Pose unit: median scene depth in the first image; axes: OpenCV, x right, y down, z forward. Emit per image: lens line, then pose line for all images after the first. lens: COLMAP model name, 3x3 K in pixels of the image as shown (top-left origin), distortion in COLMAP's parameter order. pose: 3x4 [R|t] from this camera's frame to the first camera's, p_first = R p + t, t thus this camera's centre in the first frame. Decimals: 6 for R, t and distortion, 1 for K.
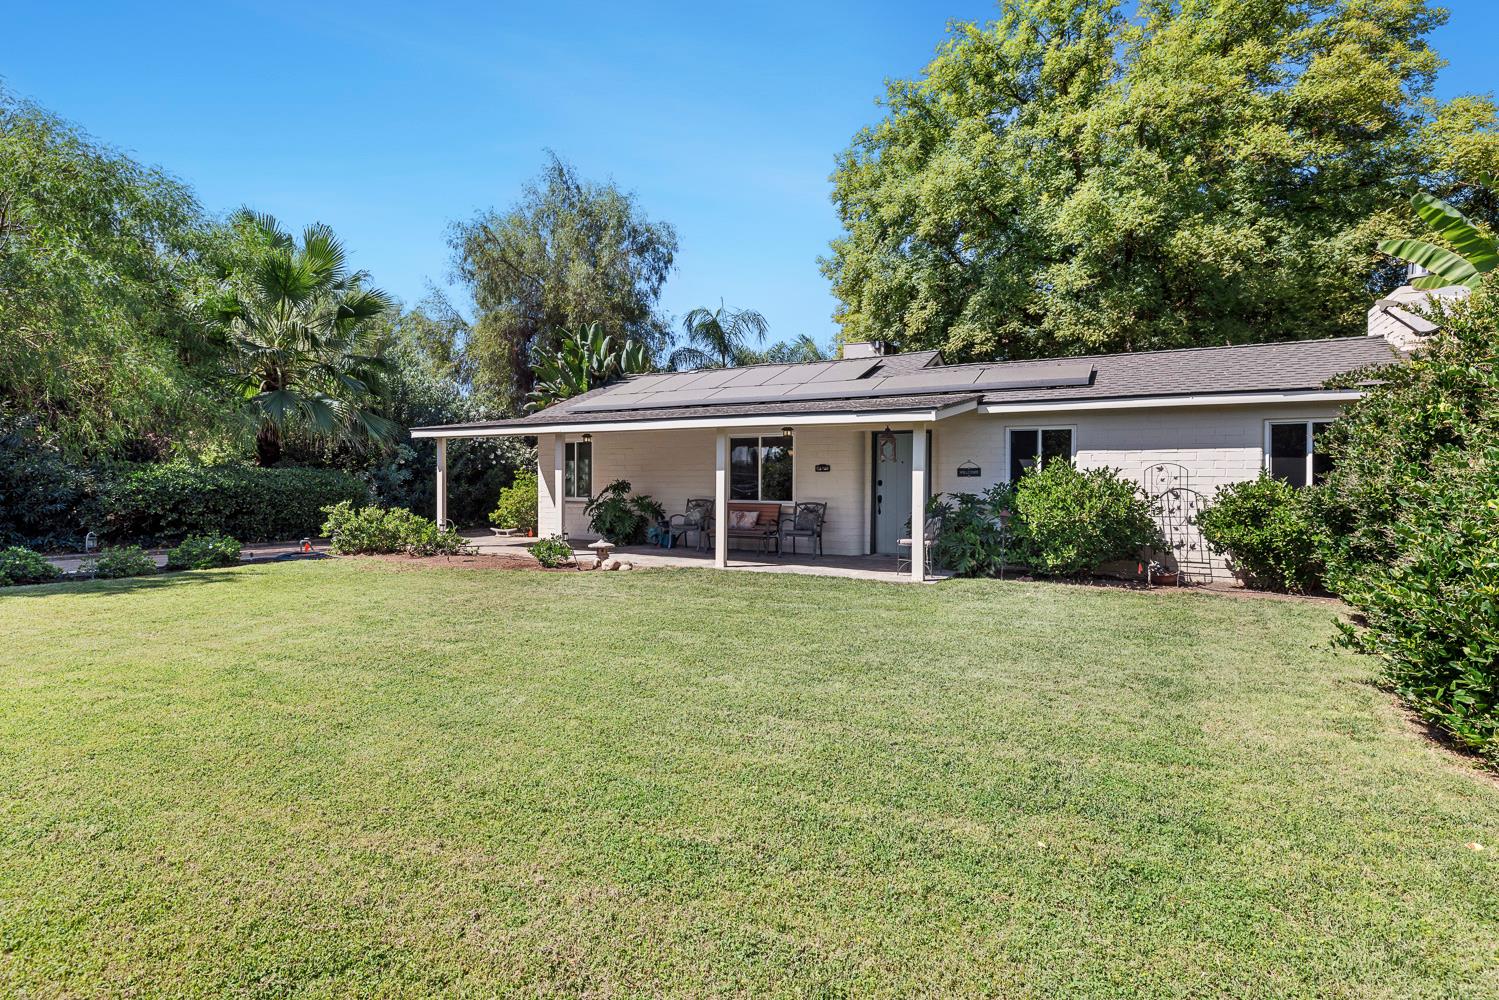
lens RADIAL K [[722.7, 0, 743.5], [0, 722.7, 497.6], [0, 0, 1]] dist [-0.003277, 0.000069]
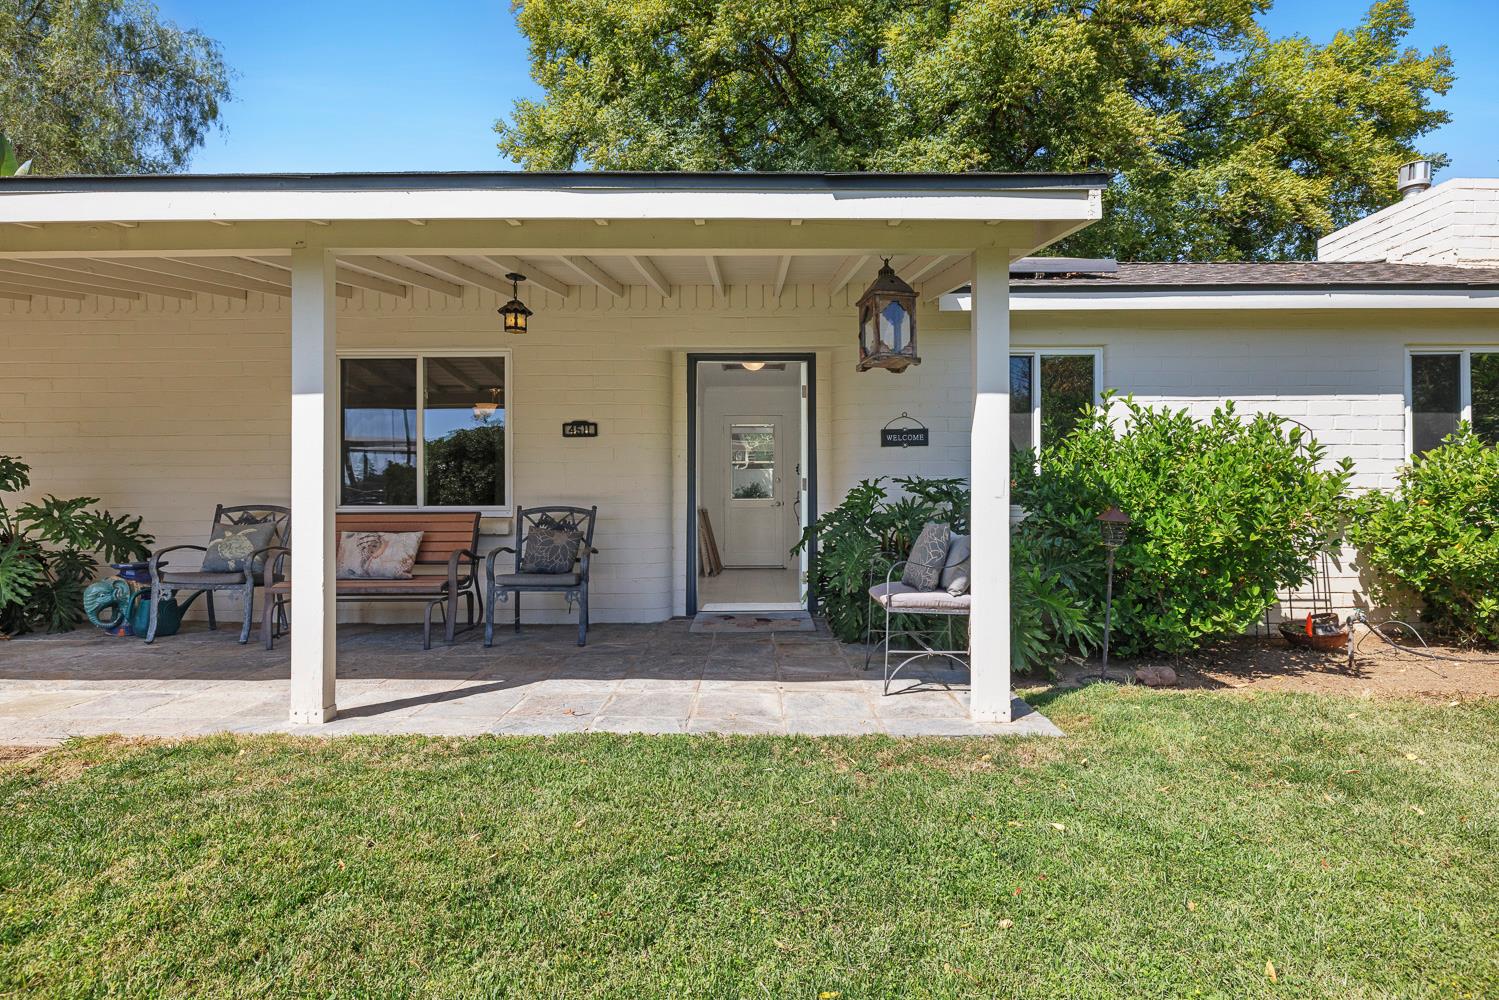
lens RADIAL K [[722.7, 0, 741.7], [0, 722.7, 503.3], [0, 0, 1]] dist [-0.003277, 0.000069]
pose [[0.877476, -0.007321, 0.479565, -0.015237], [0.018243, 0.999669, -0.018119, 0.013954], [-0.479274, 0.024647, 0.877319, 0.553933]]
